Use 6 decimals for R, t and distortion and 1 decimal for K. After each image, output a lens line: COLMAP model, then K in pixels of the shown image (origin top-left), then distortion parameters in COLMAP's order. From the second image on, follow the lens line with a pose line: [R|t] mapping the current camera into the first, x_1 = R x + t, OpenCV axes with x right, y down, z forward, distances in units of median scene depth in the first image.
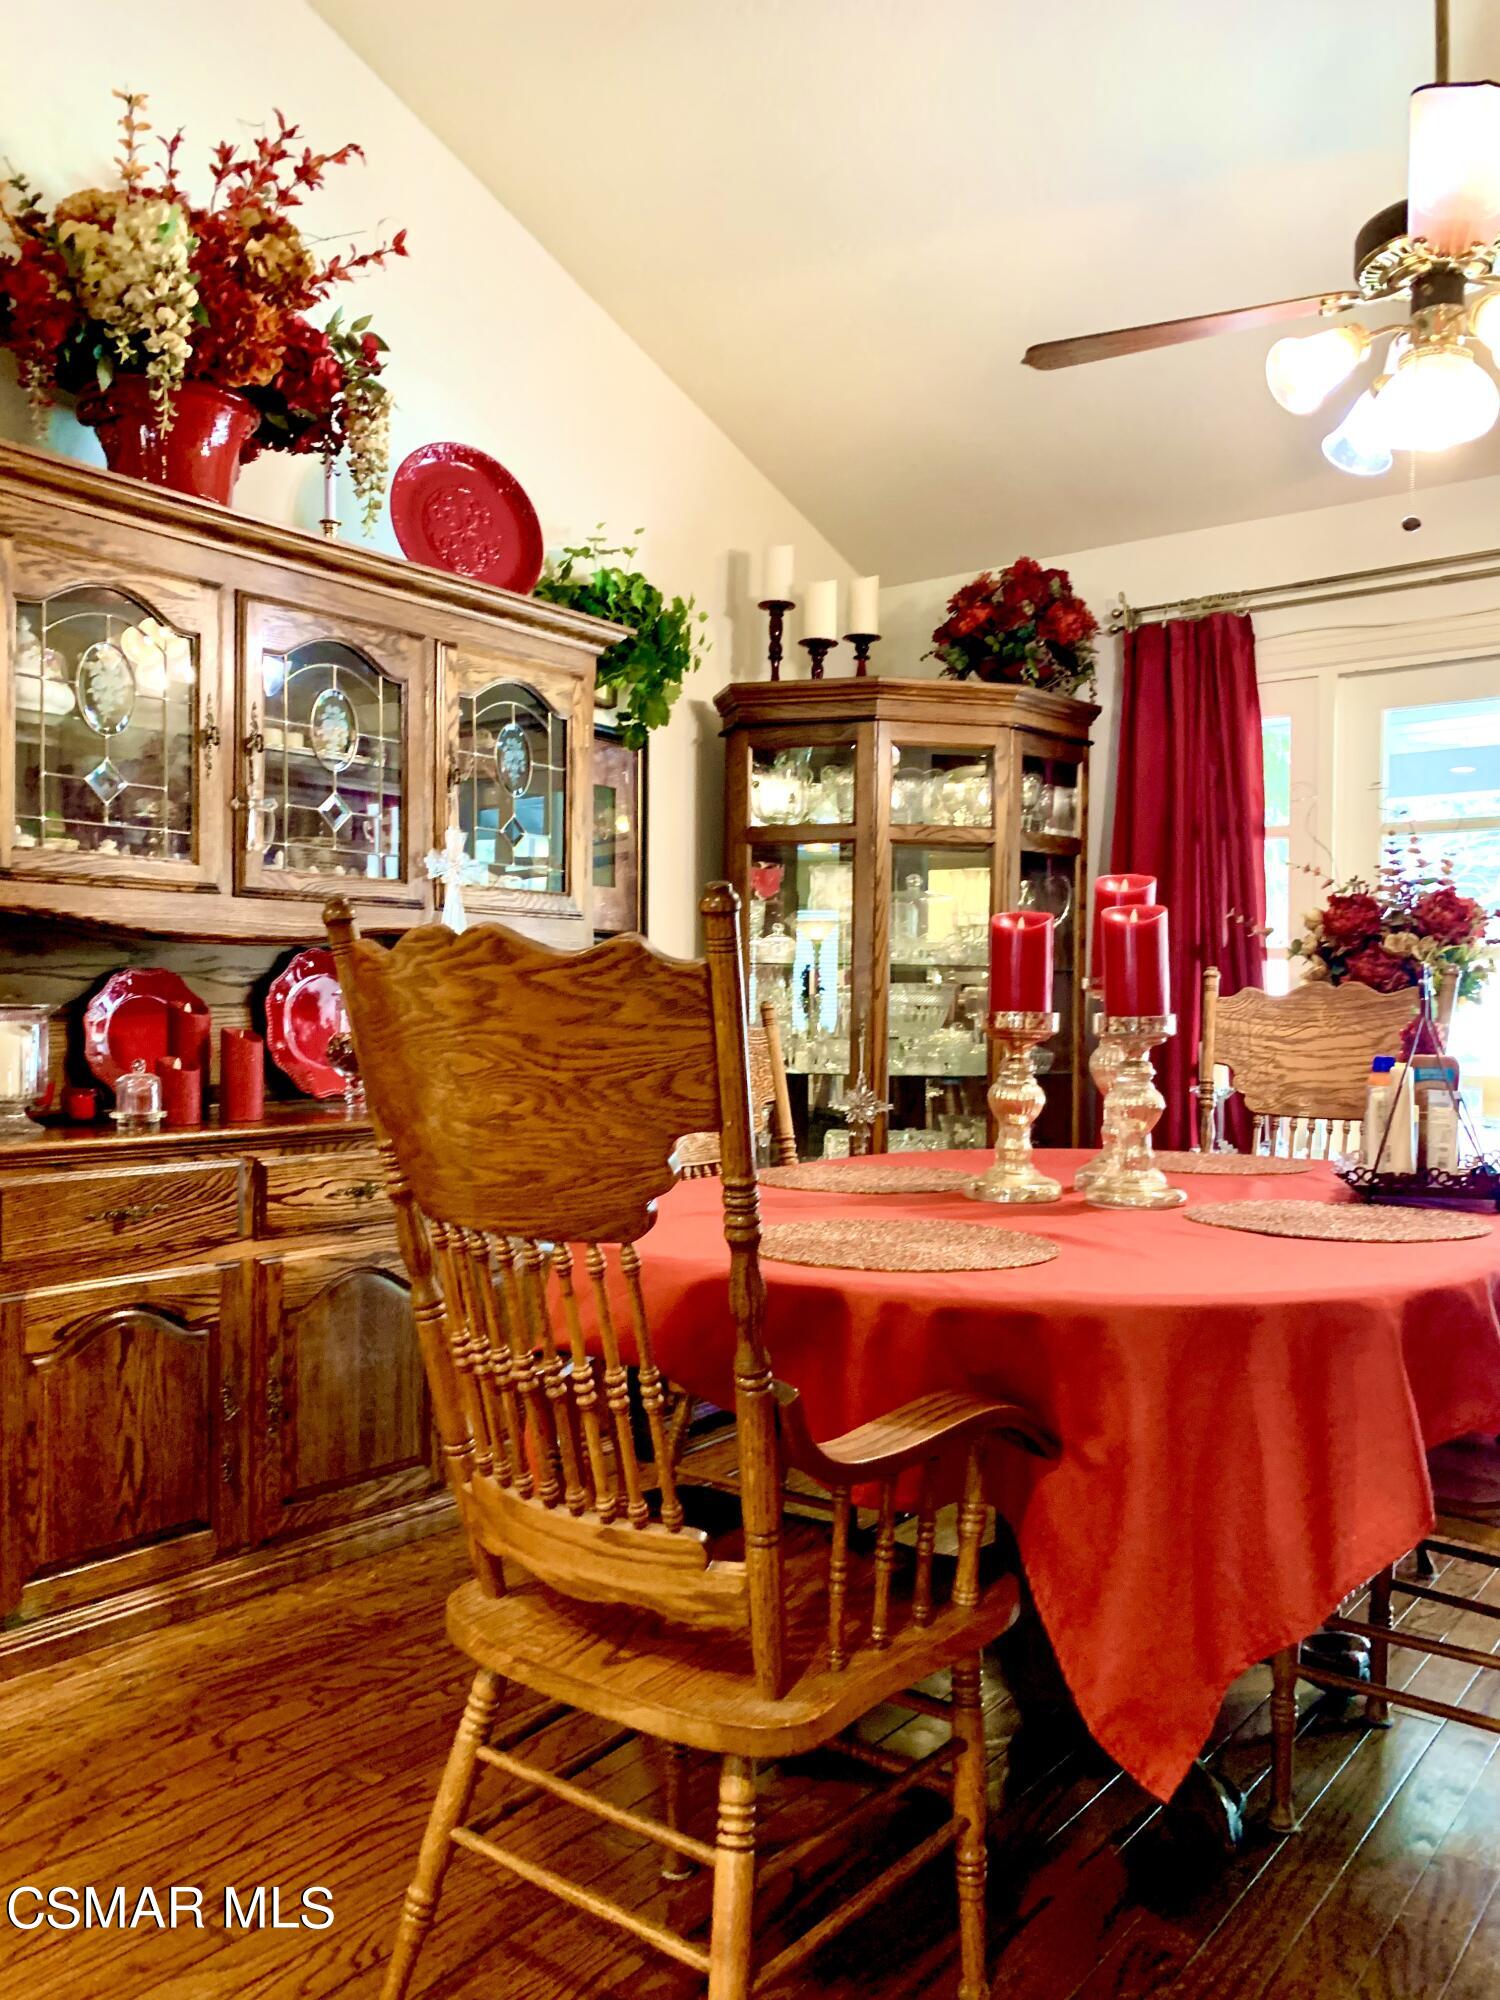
lens RADIAL K [[1532.4, 0, 725.2], [0, 1532.4, 1039.9], [0, 0, 1]] dist [0.001167, -0.000895]
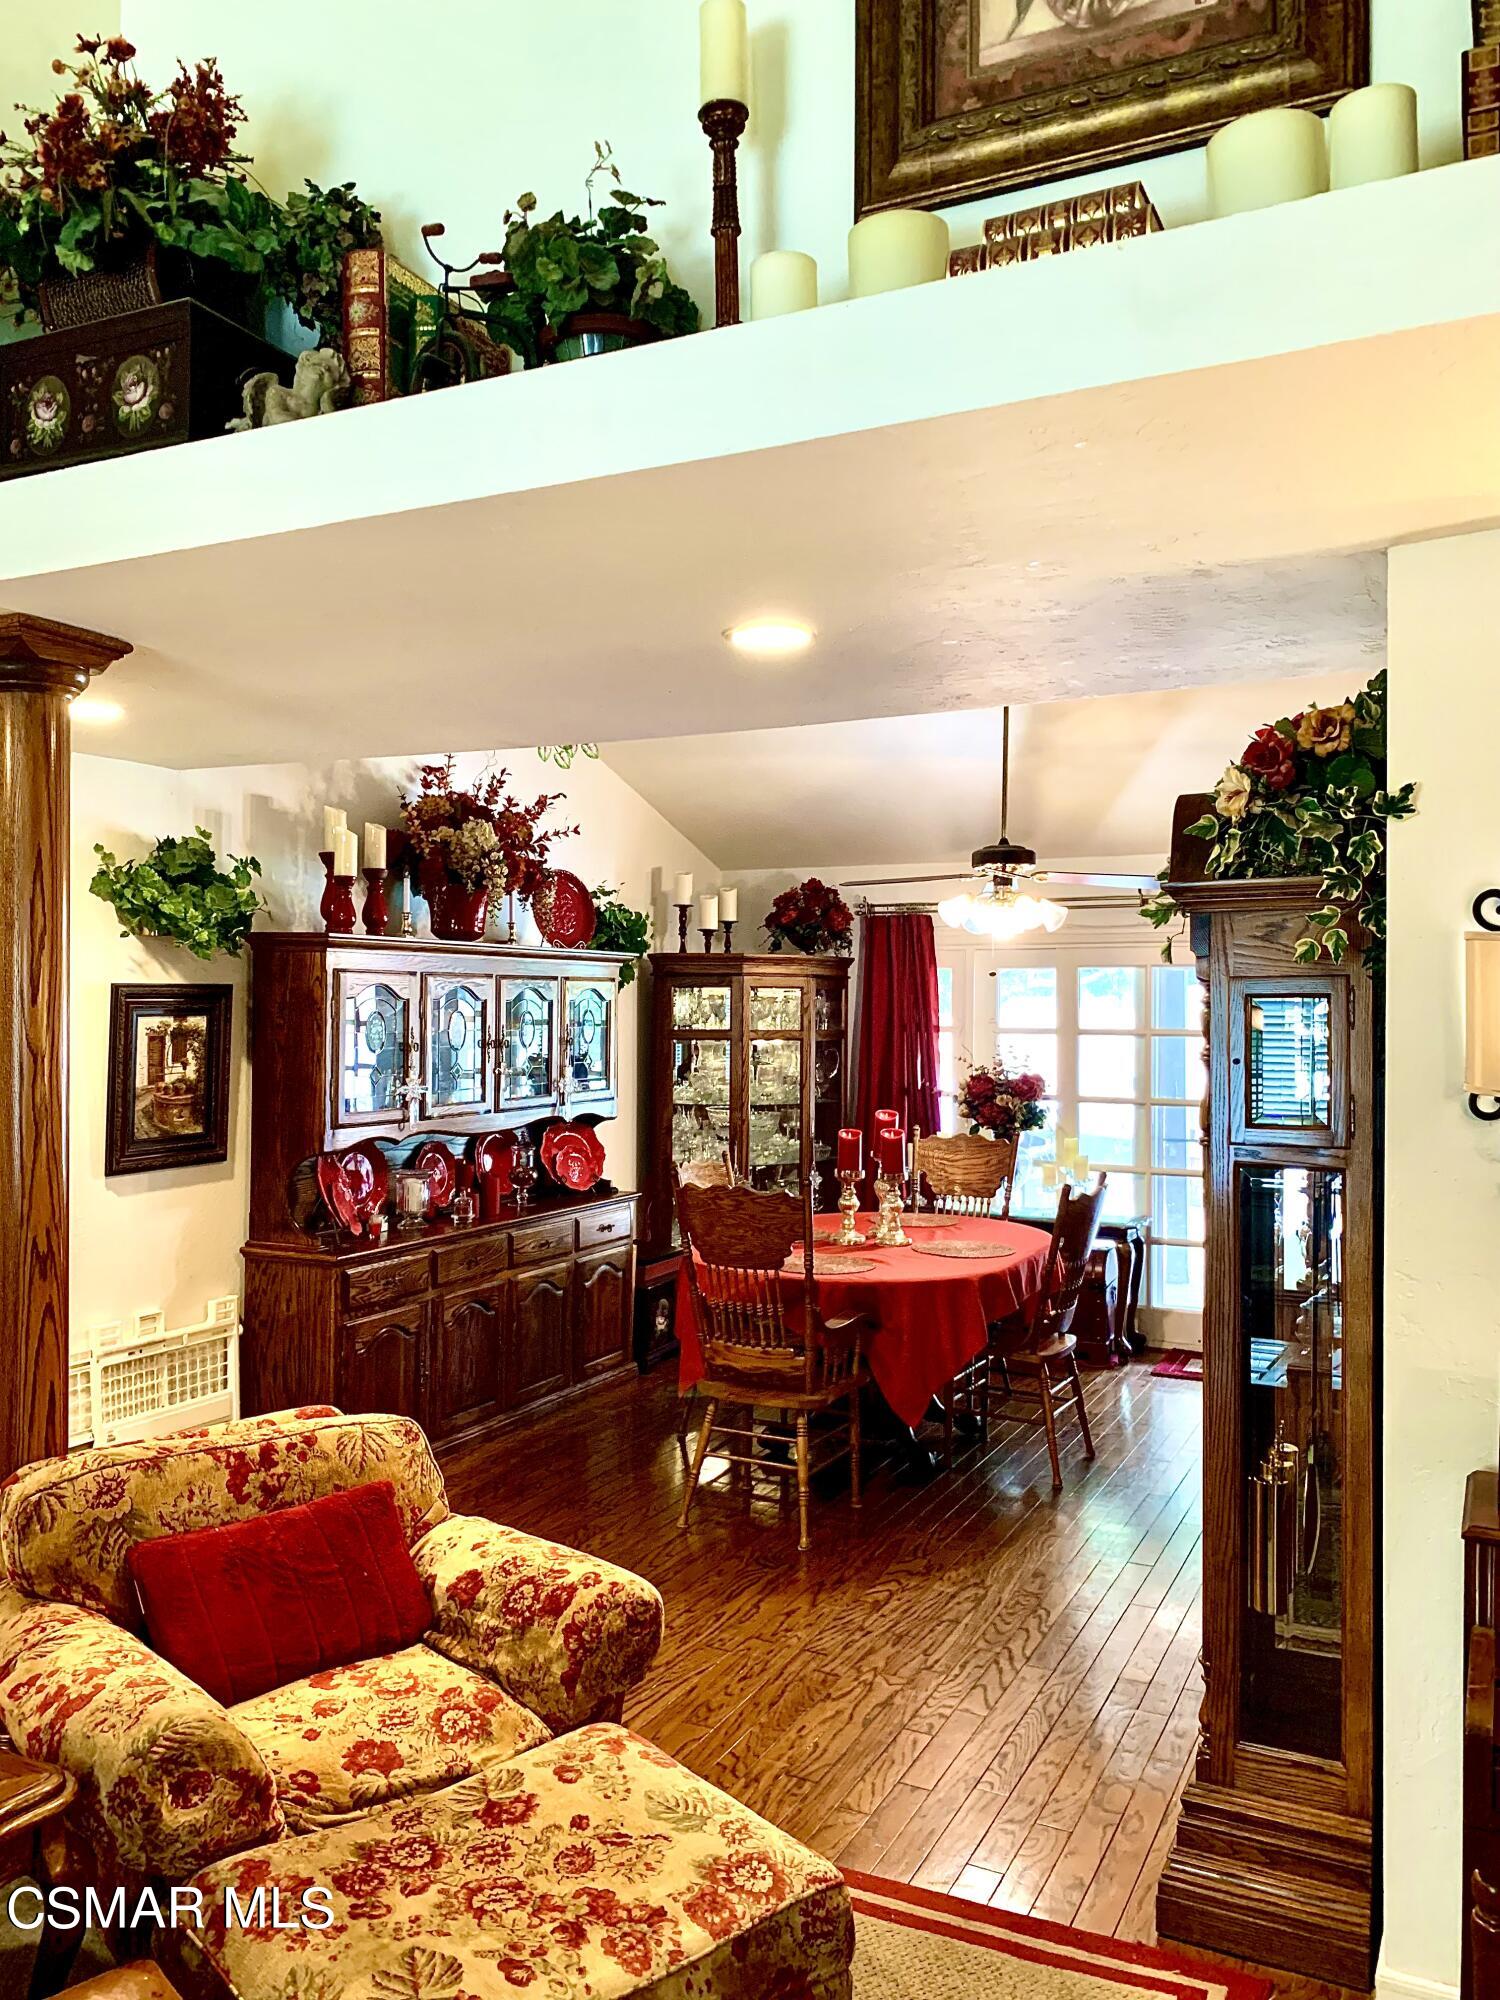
lens RADIAL K [[1532.4, 0, 747.1], [0, 1532.4, 992.0], [0, 0, 1]] dist [0.001167, -0.000895]
pose [[0.977486, -0.001132, 0.210996, -0.387466], [0.006901, 0.999622, -0.026605, -0.186443], [-0.210886, 0.027462, 0.977125, -1.111378]]
